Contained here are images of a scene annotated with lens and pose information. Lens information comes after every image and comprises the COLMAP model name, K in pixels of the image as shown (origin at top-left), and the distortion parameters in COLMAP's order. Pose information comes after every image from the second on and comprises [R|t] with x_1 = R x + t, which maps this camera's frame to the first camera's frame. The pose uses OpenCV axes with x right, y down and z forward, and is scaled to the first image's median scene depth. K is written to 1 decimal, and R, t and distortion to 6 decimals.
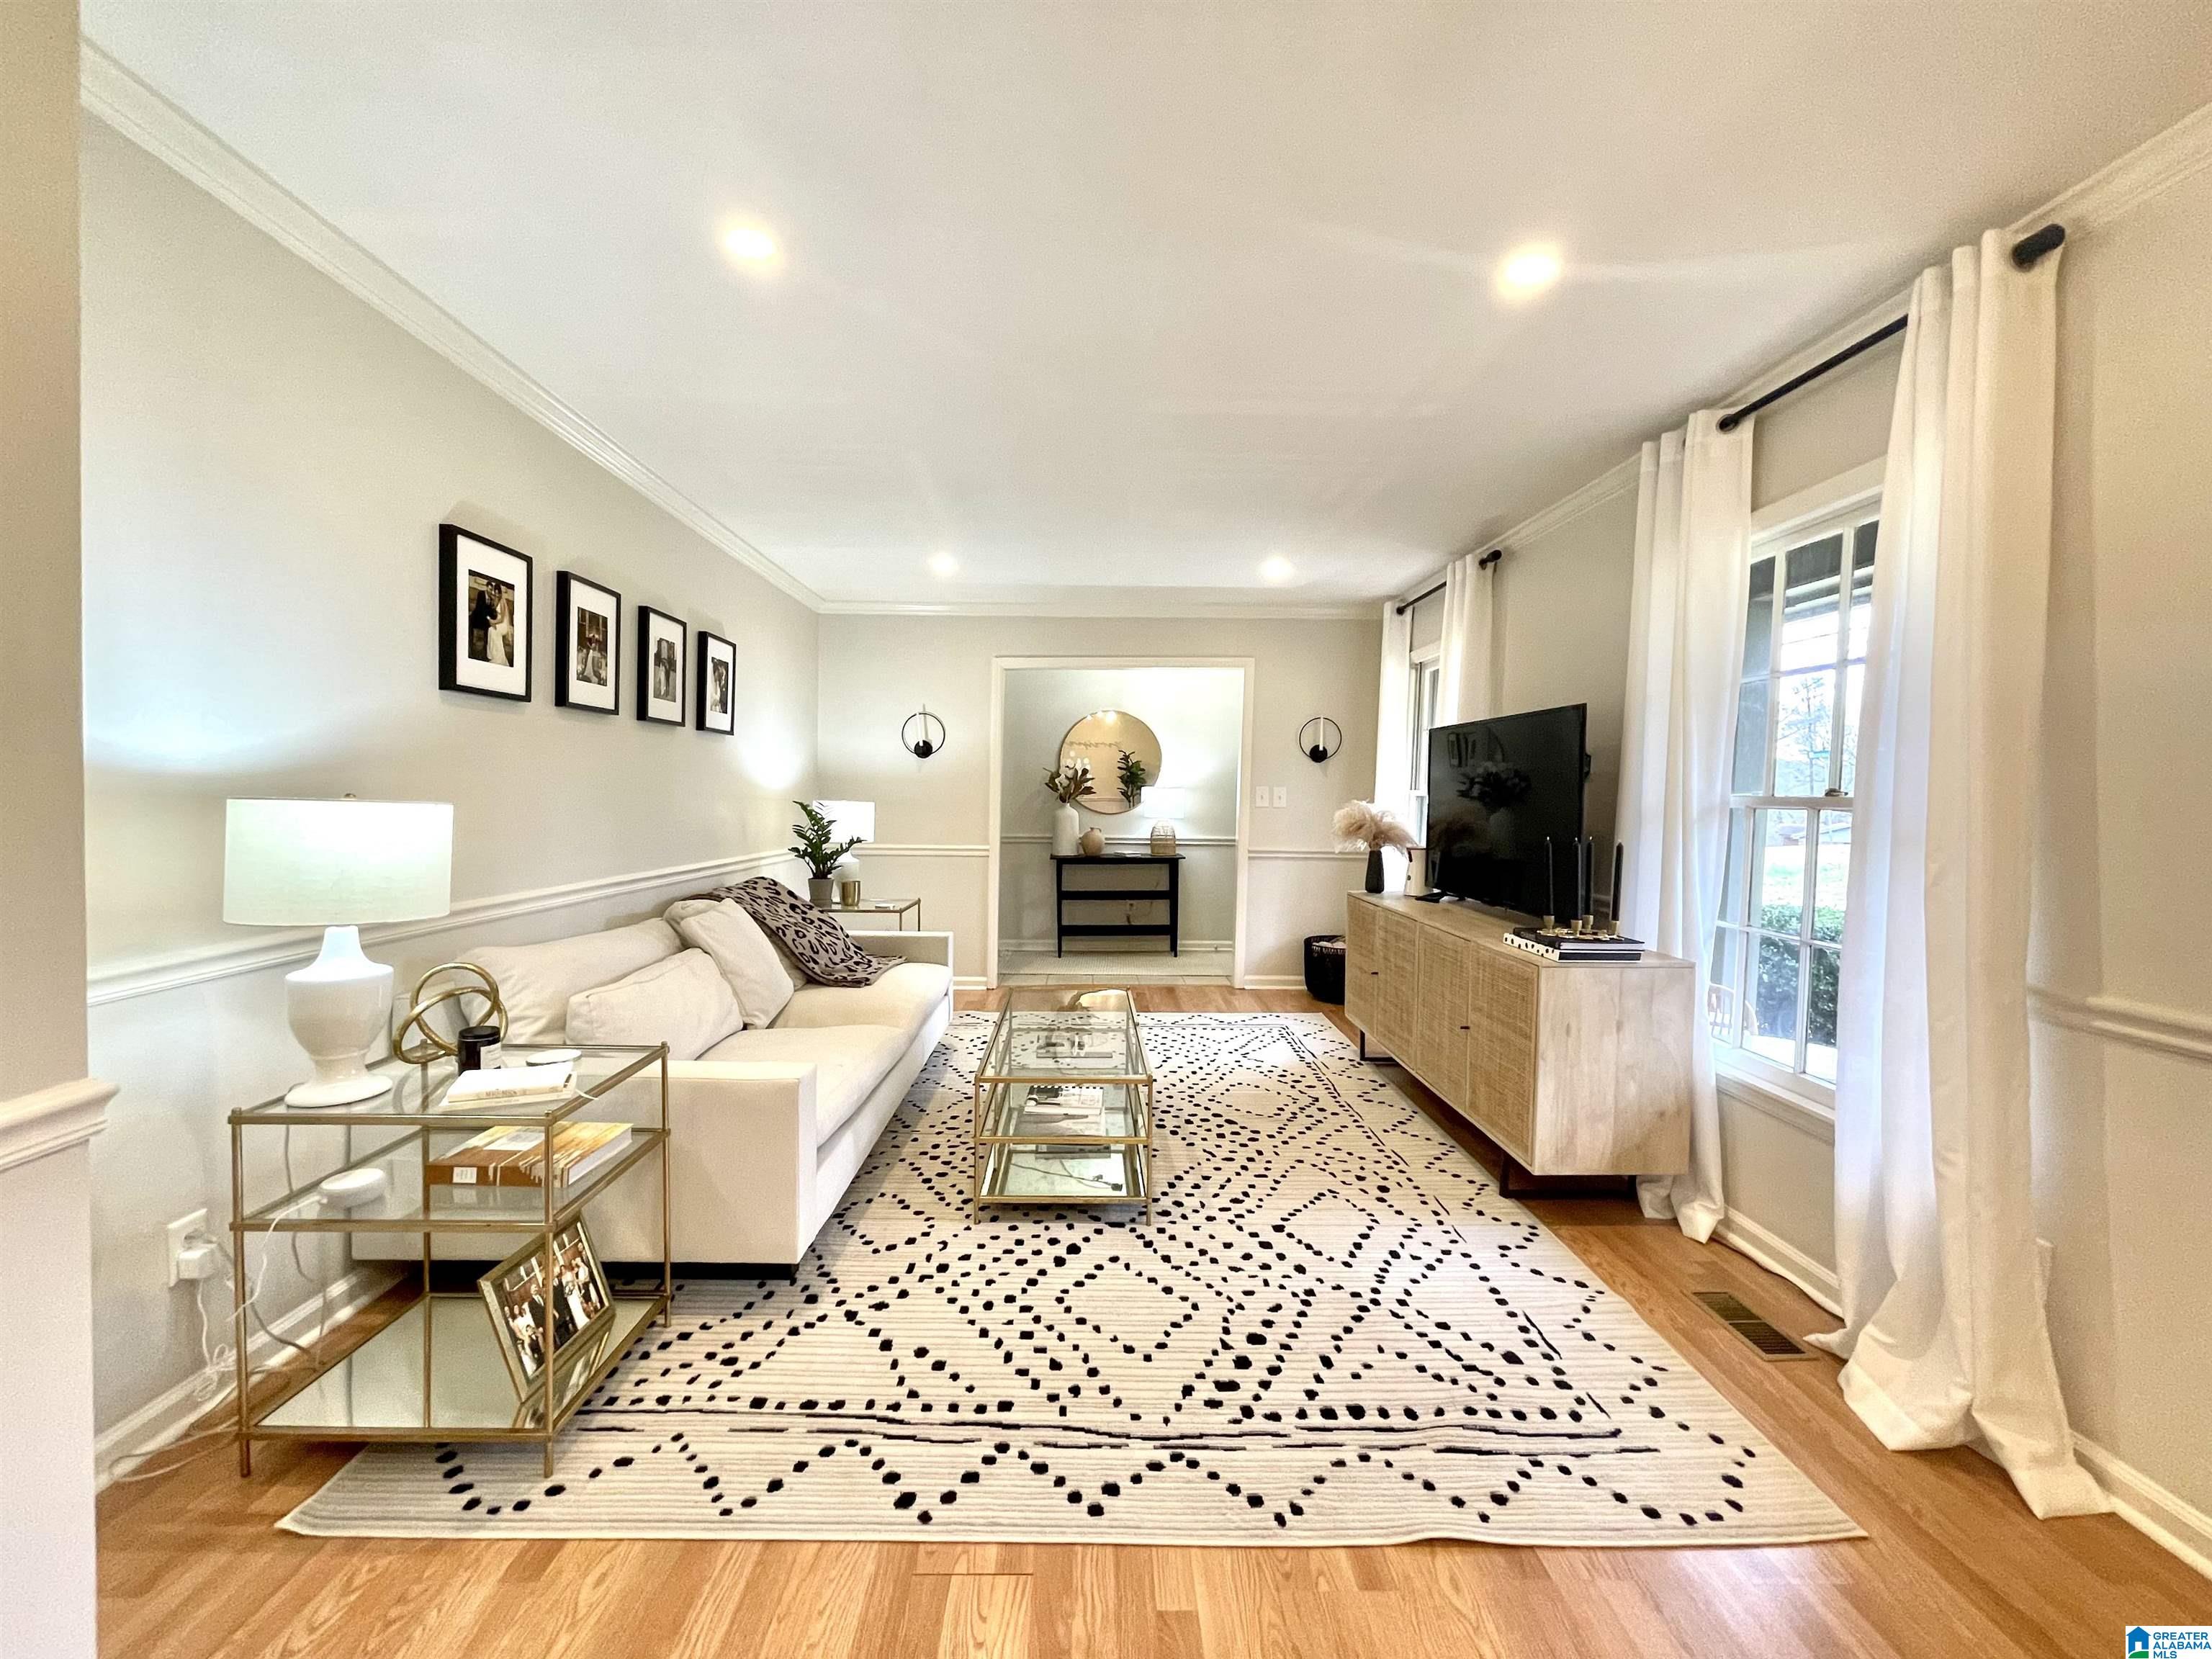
lens RADIAL K [[879.5, 0, 1107.4], [0, 879.5, 818.0], [0, 0, 1]] dist [0.000051, 0.000002]
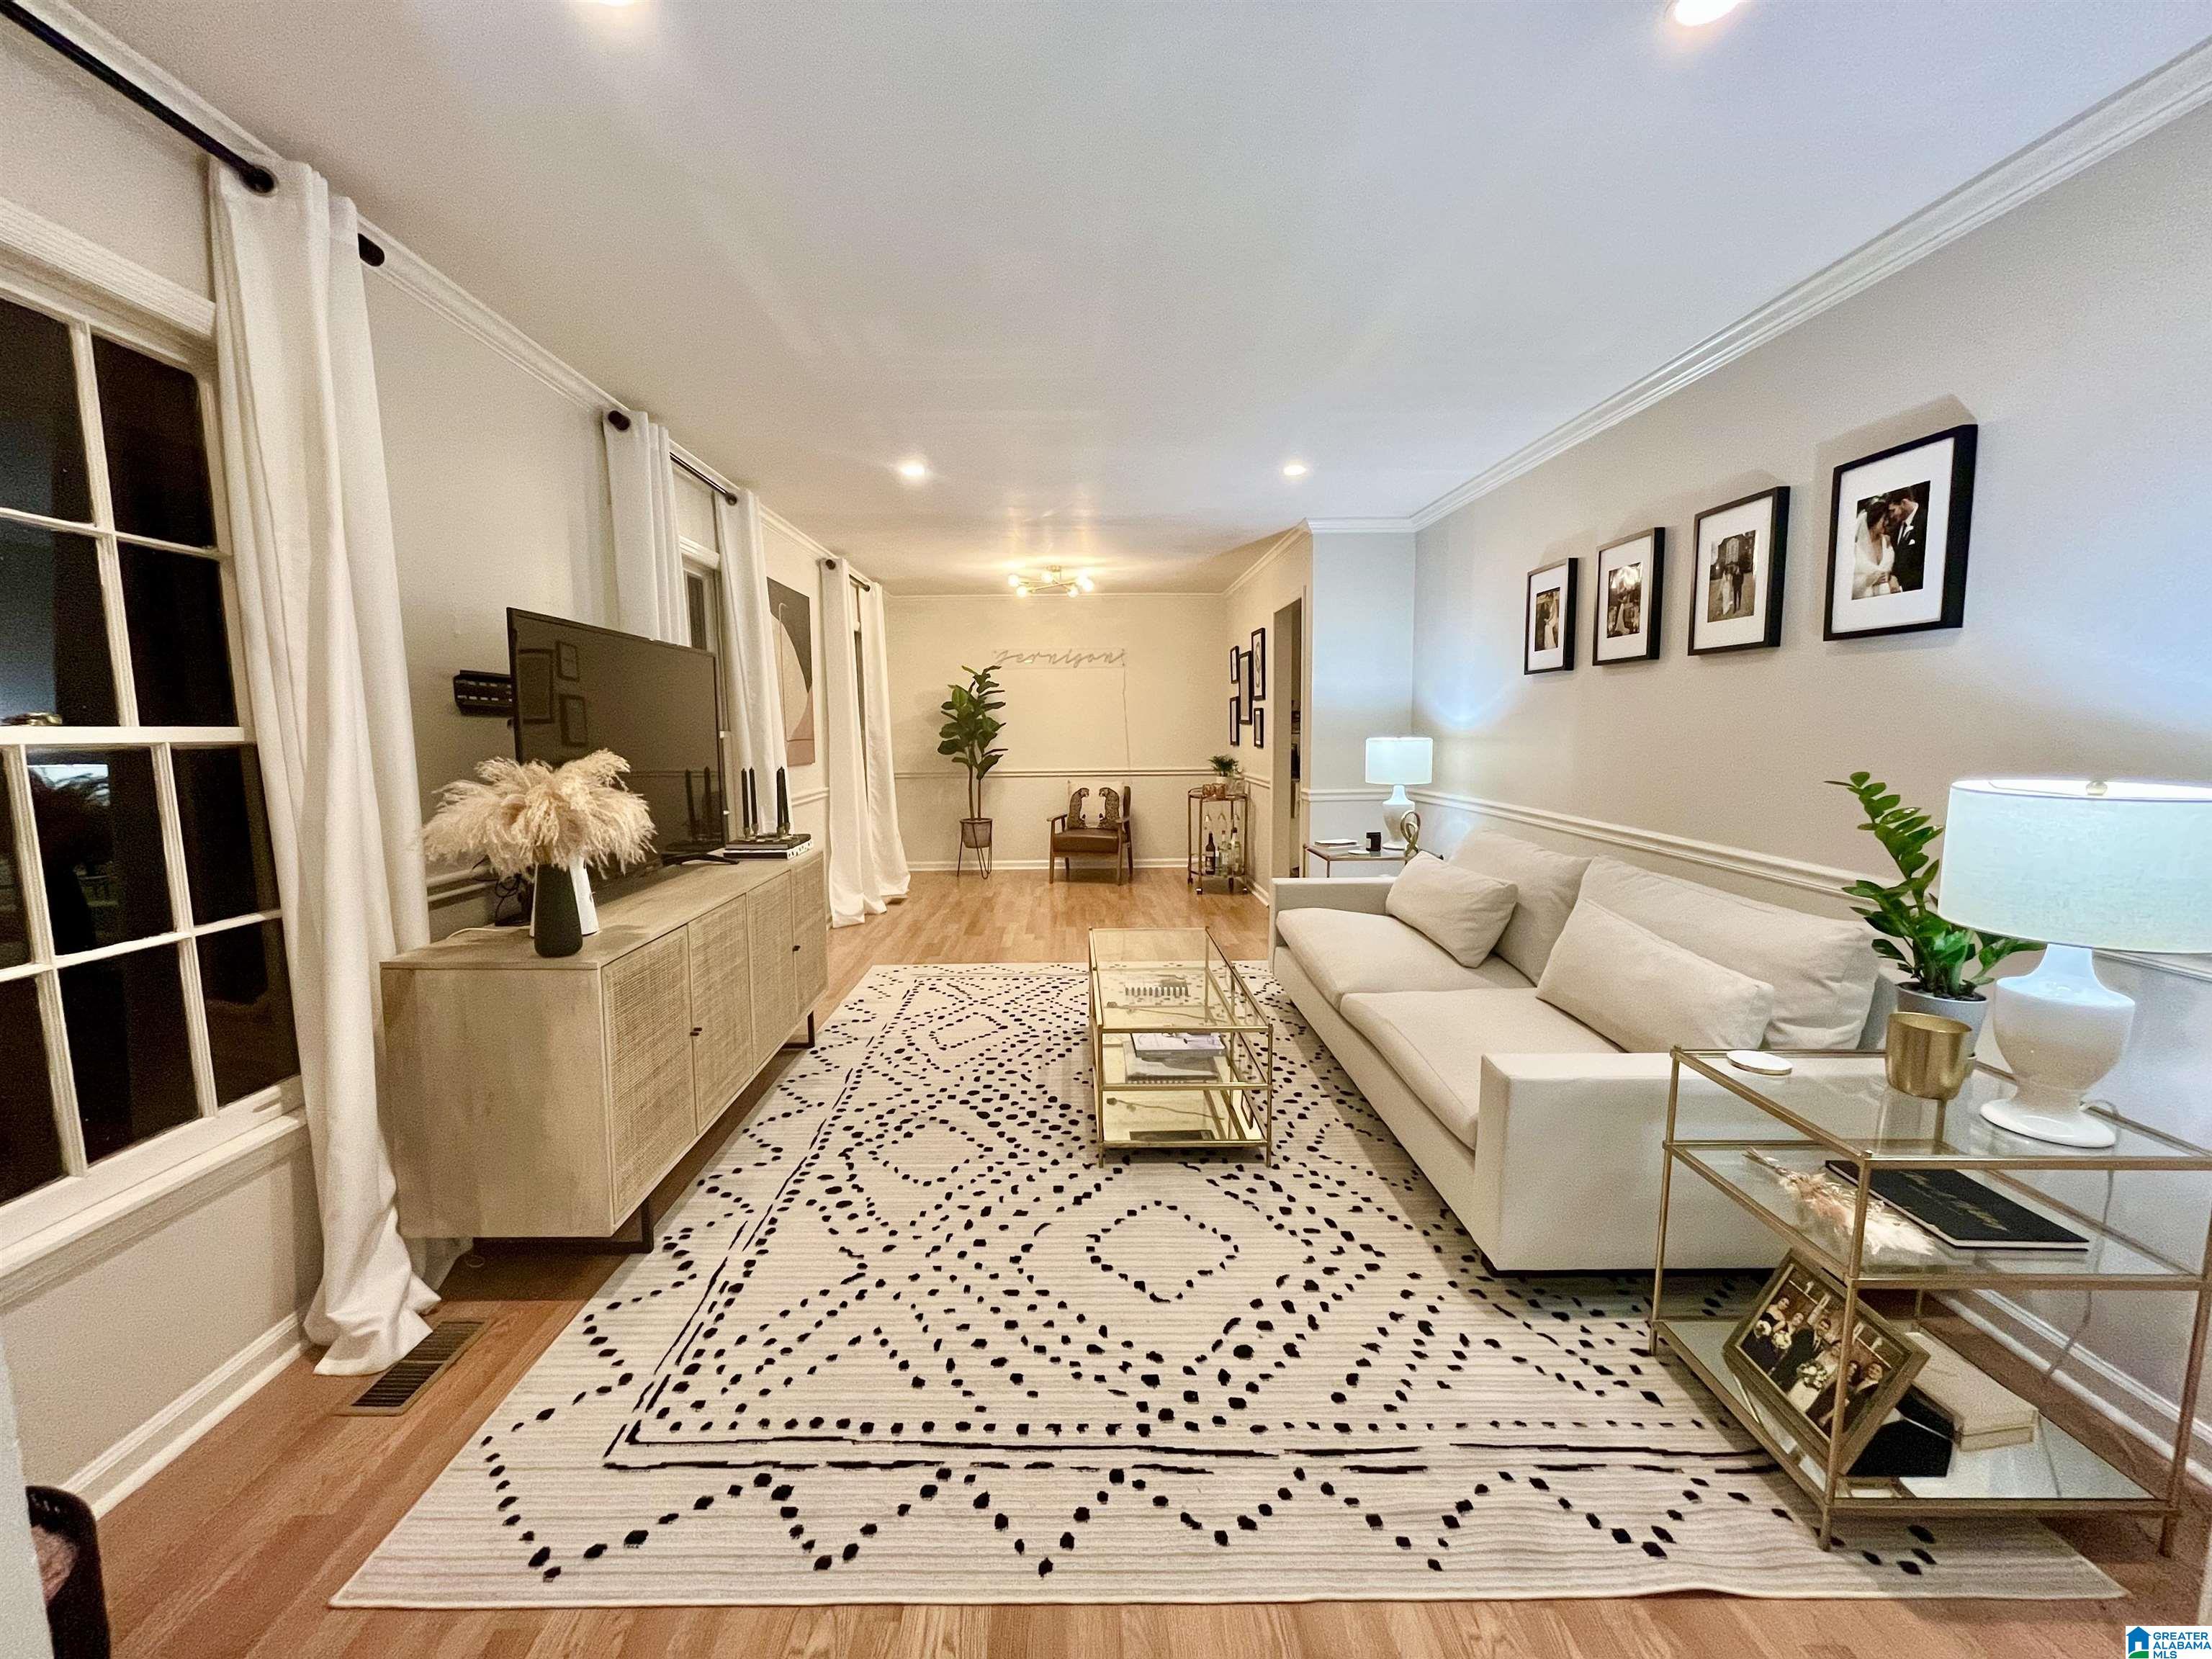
lens RADIAL K [[889.0, 0, 1101.9], [0, 889.0, 827.9], [0, 0, 1]] dist [-0.000678, -0.000026]
pose [[-0.999916, -0.009826, -0.008451, 0.036766], [-0.010926, 0.989825, 0.141869, -0.069430], [0.006971, 0.141949, -0.989849, 2.037600]]
